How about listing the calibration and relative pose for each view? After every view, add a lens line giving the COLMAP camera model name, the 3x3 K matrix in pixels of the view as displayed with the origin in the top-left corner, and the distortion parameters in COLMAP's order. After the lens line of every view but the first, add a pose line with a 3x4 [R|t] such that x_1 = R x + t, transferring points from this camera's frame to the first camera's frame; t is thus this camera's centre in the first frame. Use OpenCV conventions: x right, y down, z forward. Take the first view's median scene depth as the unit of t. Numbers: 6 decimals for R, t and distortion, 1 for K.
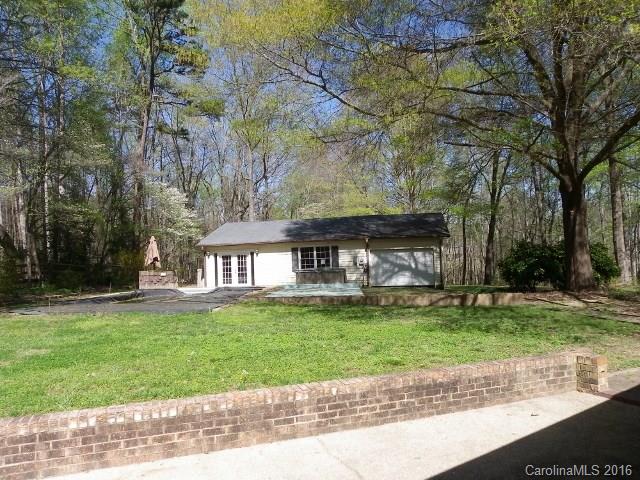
lens RADIAL K [[479.9, 0, 319.5], [0, 479.9, 240.3], [0, 0, 1]] dist [-0.005431, -0.007852]
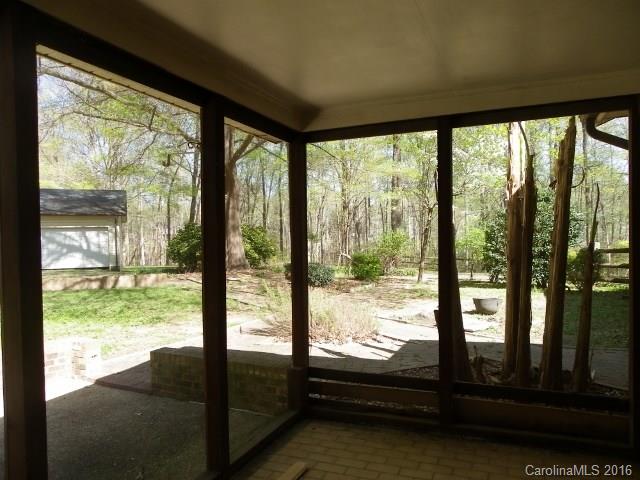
lens RADIAL K [[479.9, 0, 319.1], [0, 479.9, 239.8], [0, 0, 1]] dist [-0.005431, -0.007852]
pose [[0.859757, 0.007864, 0.510643, 0.113608], [-0.028472, 0.999064, 0.032553, -0.002292], [-0.509909, -0.042526, 0.859177, -0.016863]]
